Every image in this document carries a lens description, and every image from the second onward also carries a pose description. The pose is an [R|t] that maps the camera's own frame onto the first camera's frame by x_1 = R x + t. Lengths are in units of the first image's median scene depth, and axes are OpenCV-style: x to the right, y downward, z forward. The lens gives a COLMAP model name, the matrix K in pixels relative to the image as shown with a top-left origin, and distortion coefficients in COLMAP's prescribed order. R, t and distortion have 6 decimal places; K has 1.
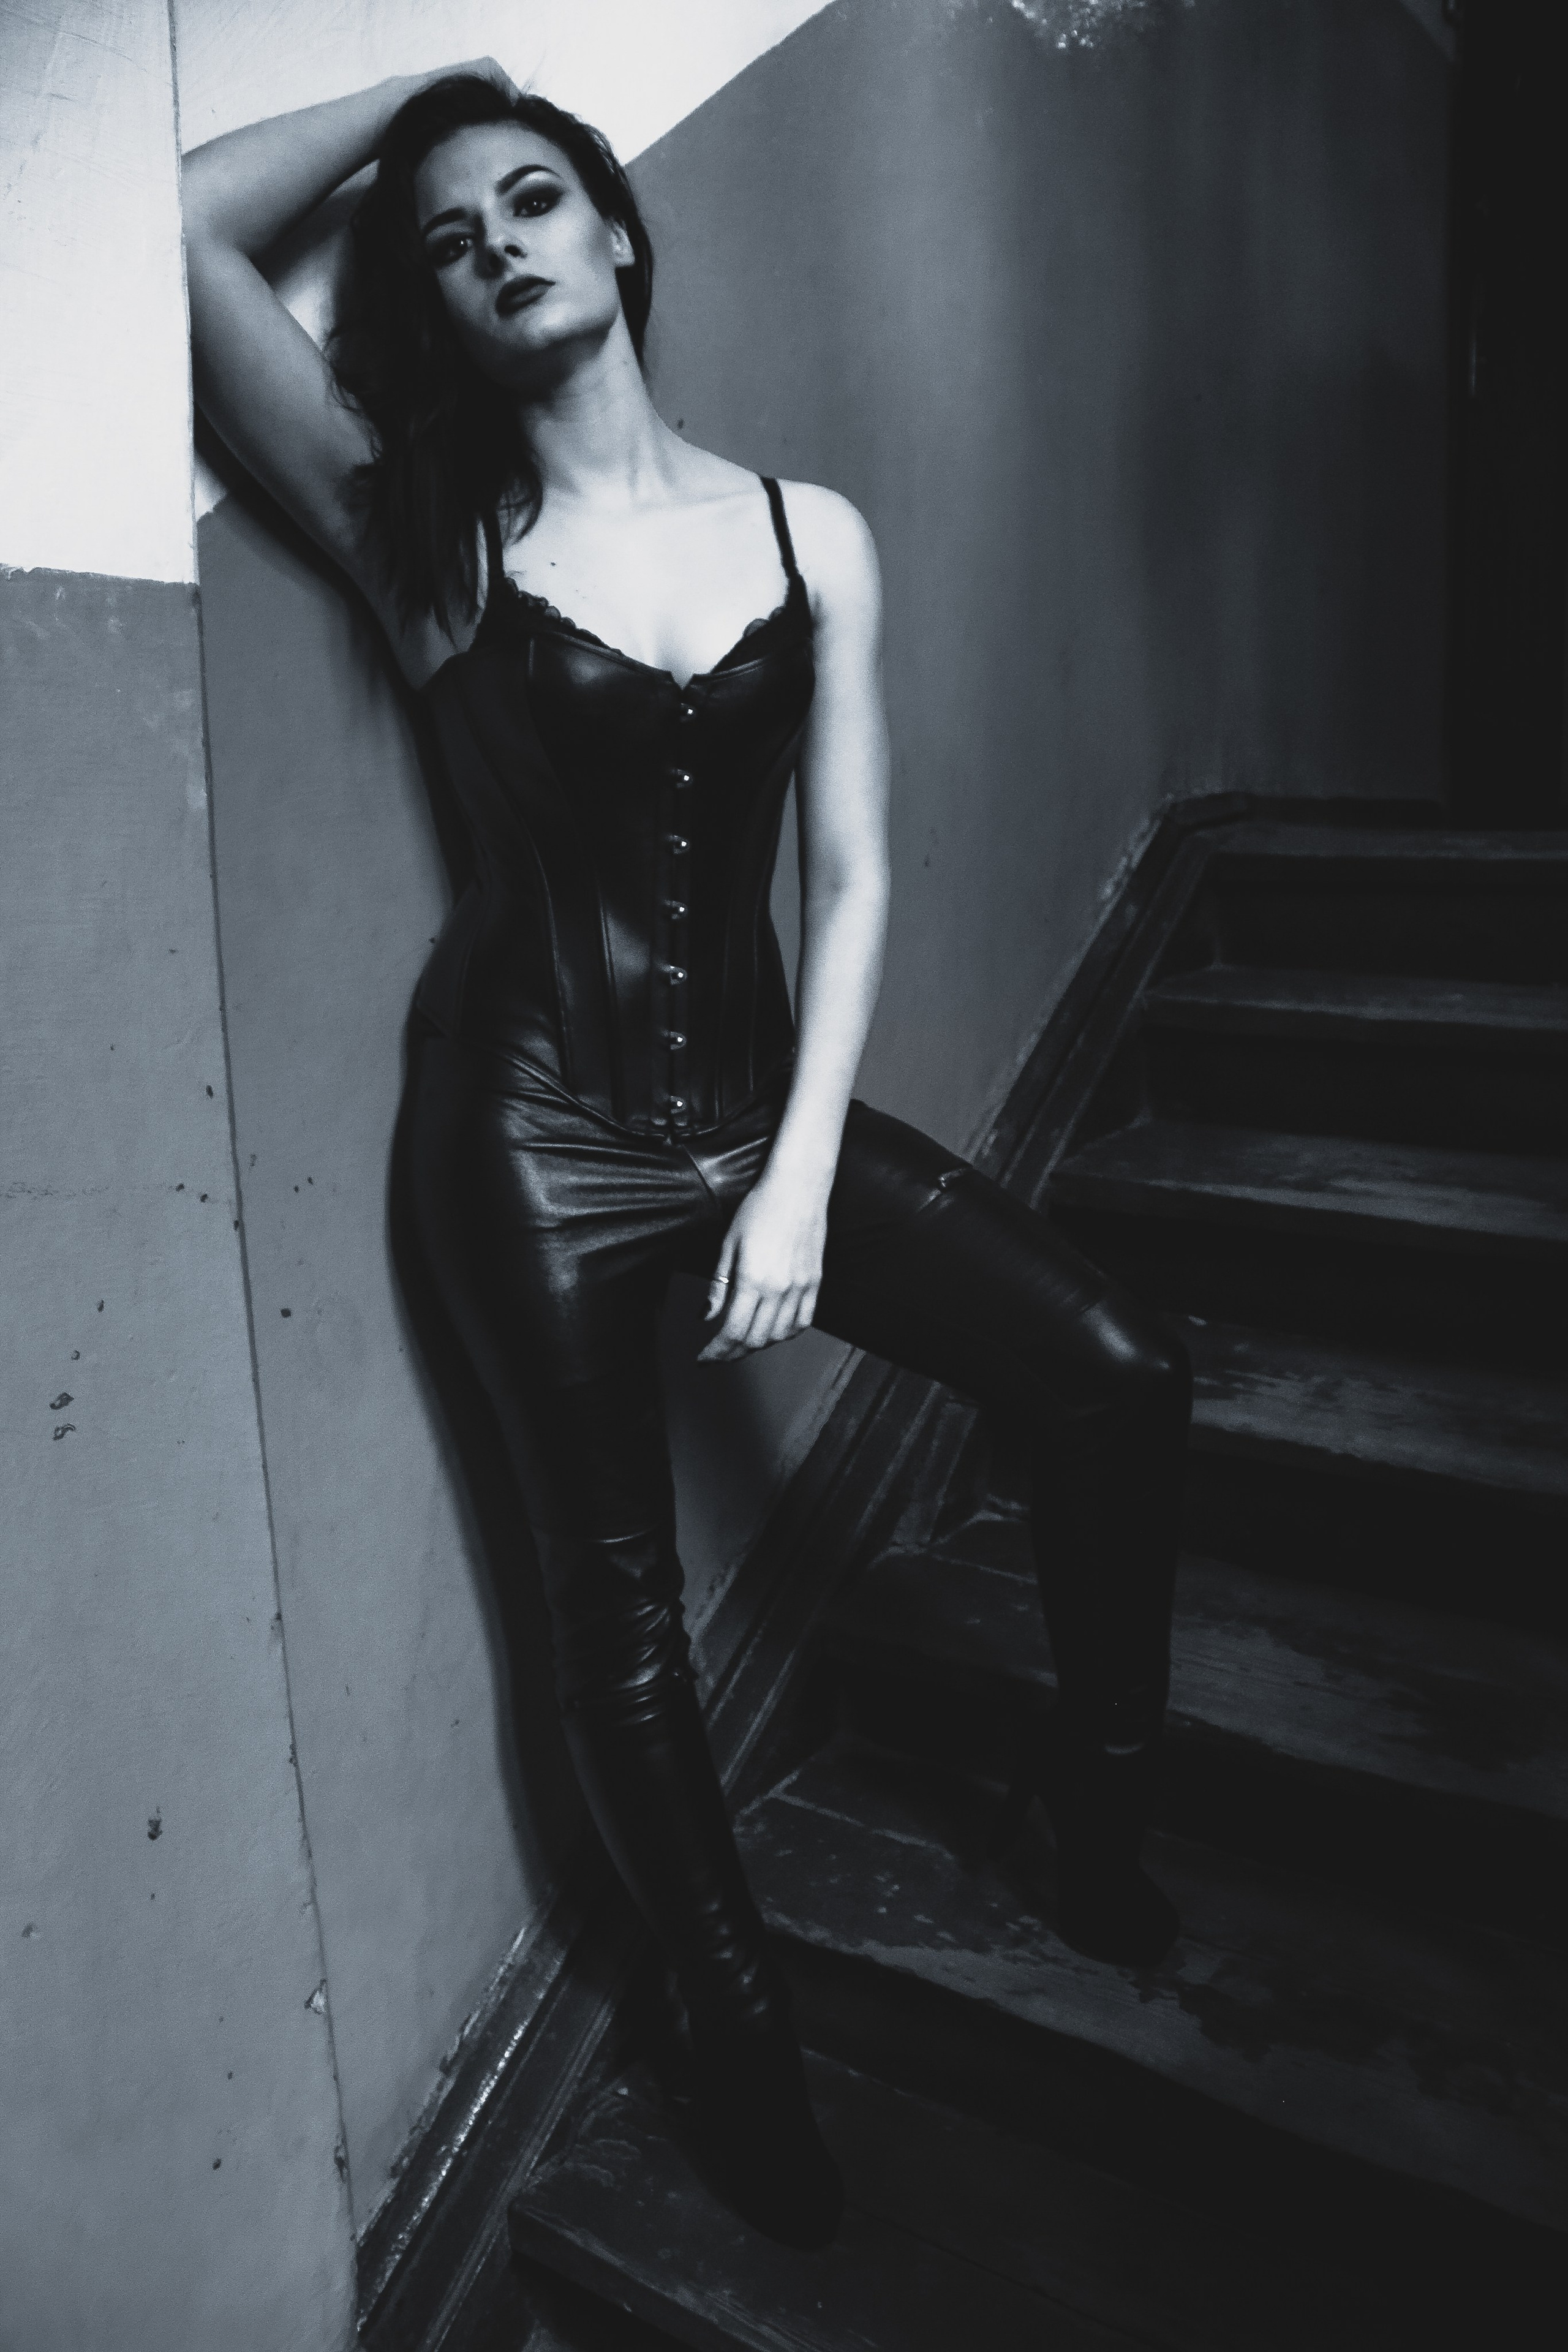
lens RADIAL K [[1924.4, 0, 785.8], [0, 1924.4, 1184.7], [0, 0, 1]] dist [-0.165935, 0.147516]
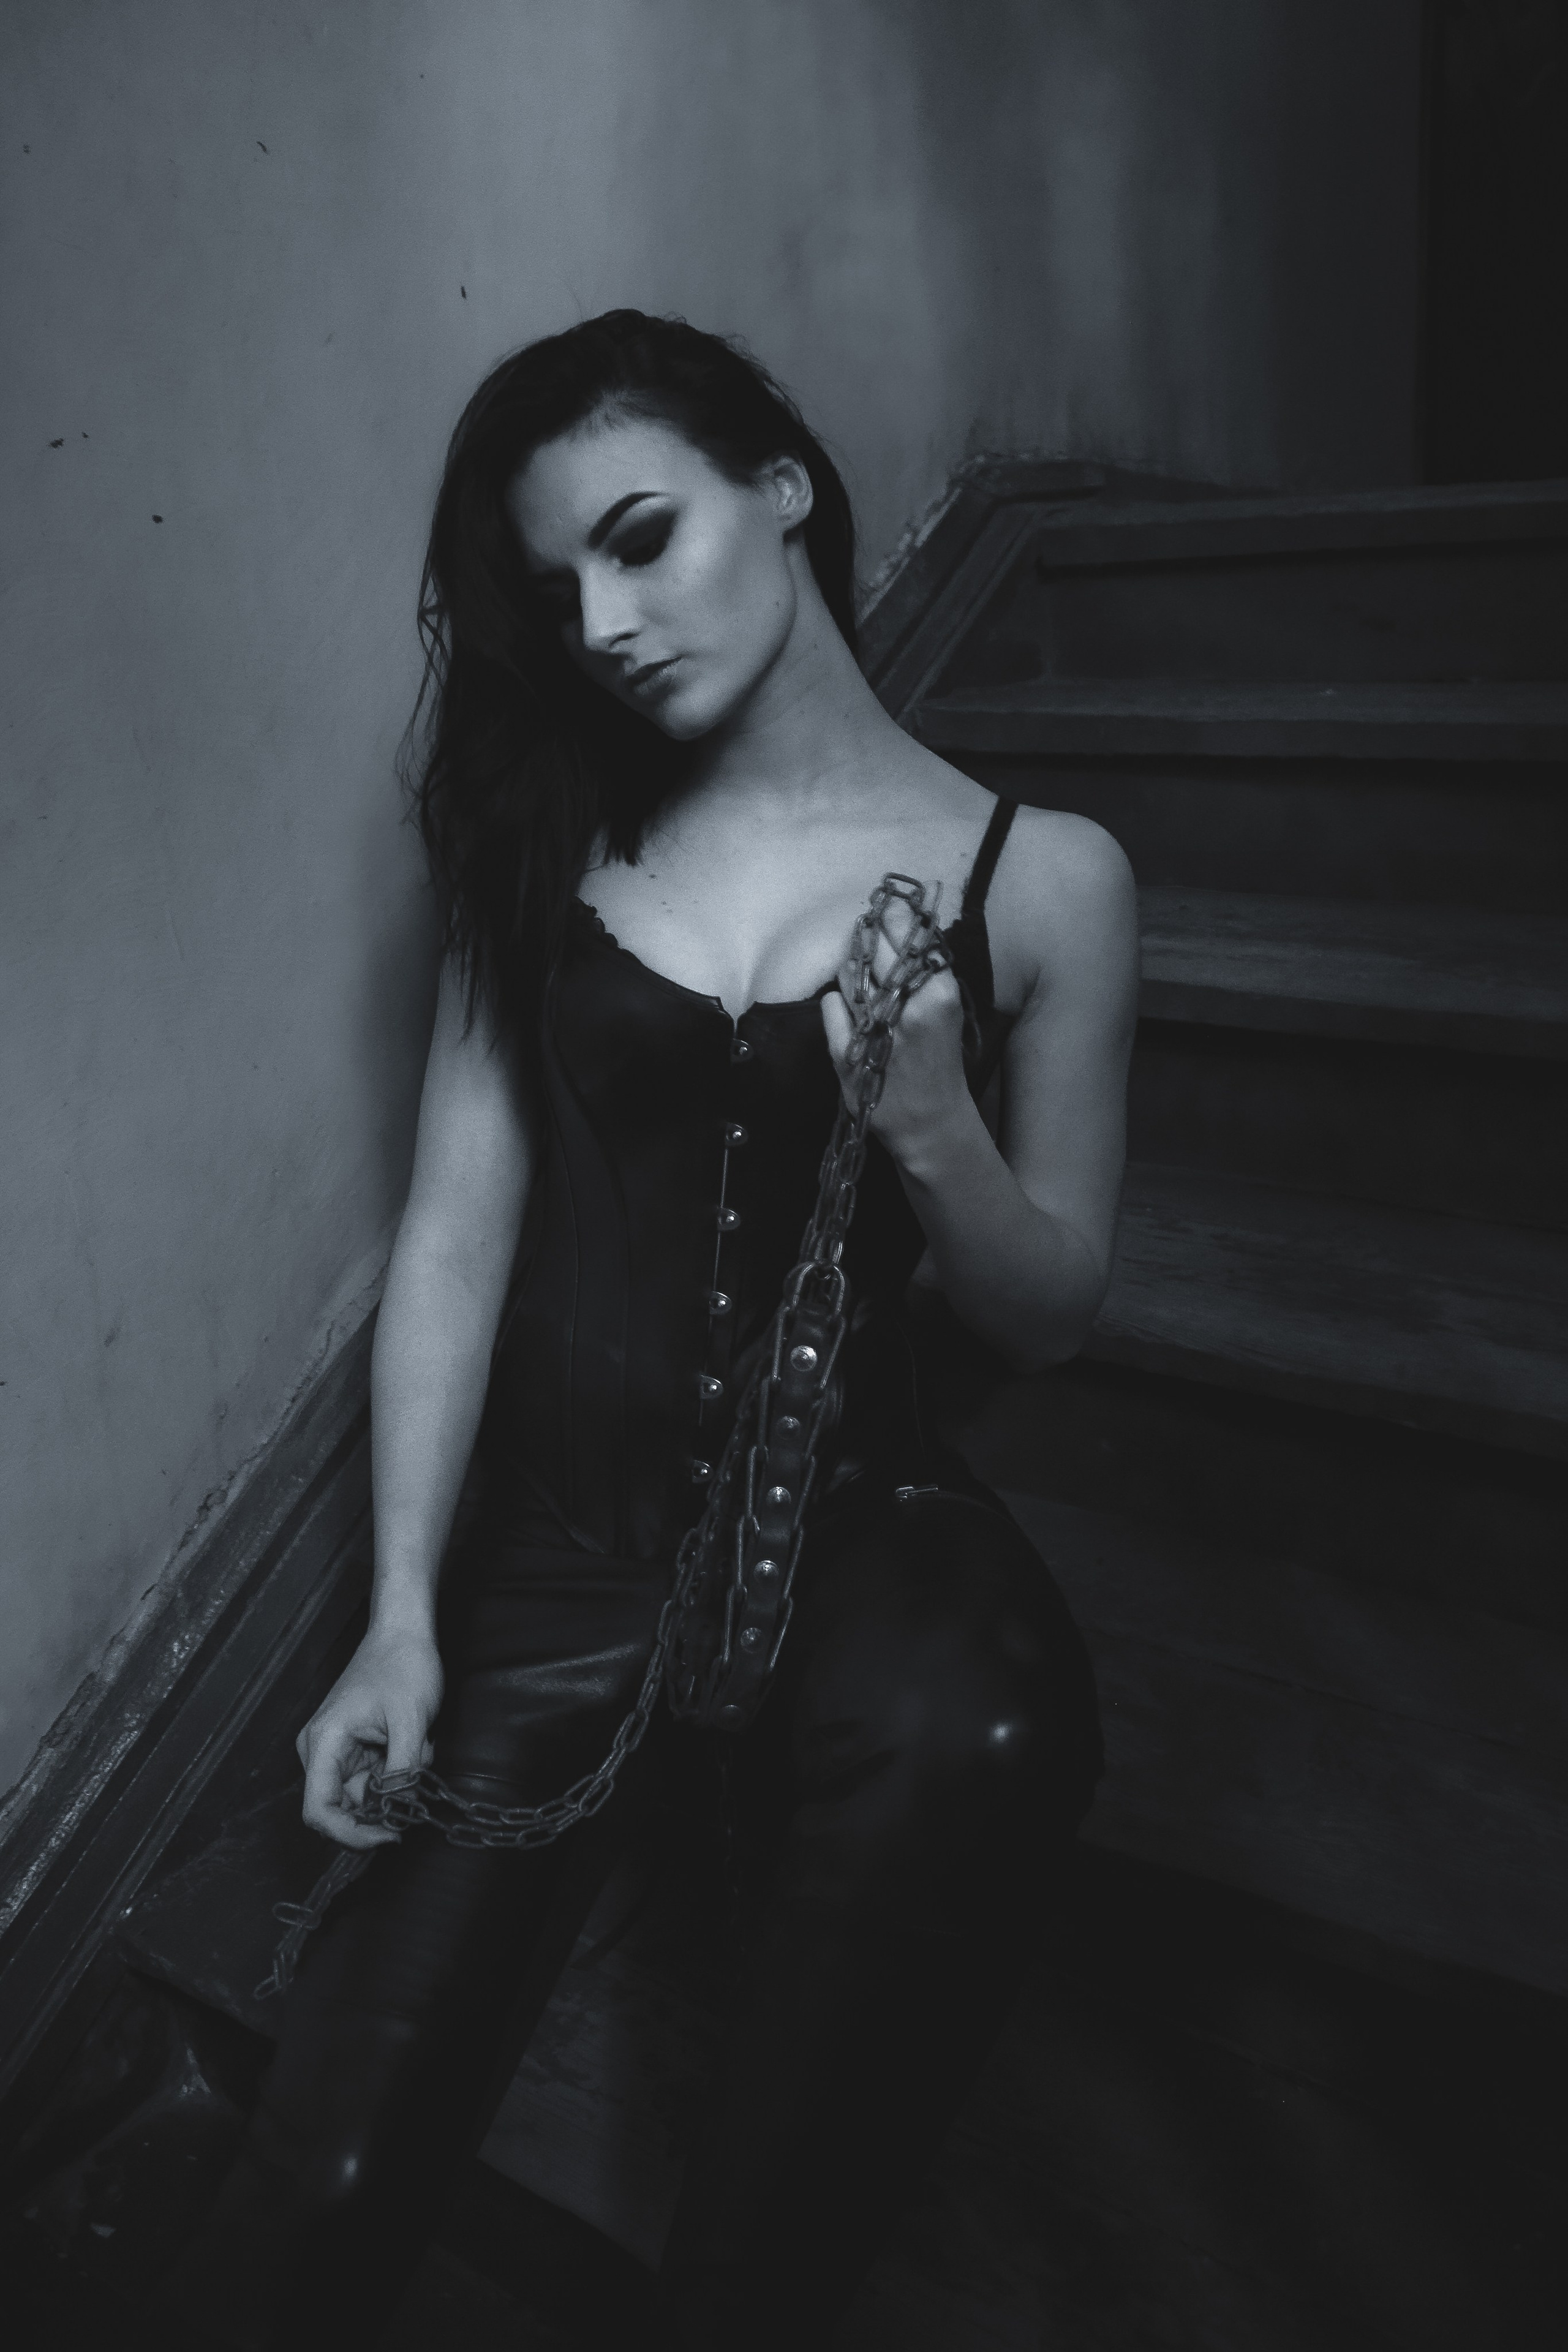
lens RADIAL K [[1942.4, 0, 784.0], [0, 1942.4, 1176.0], [0, 0, 1]] dist [-0.174795, 0.165837]
pose [[0.998904, -0.012598, -0.045084, 0.243010], [0.015958, 0.997059, 0.074953, 0.039381], [0.044007, -0.075590, 0.996167, 0.337143]]
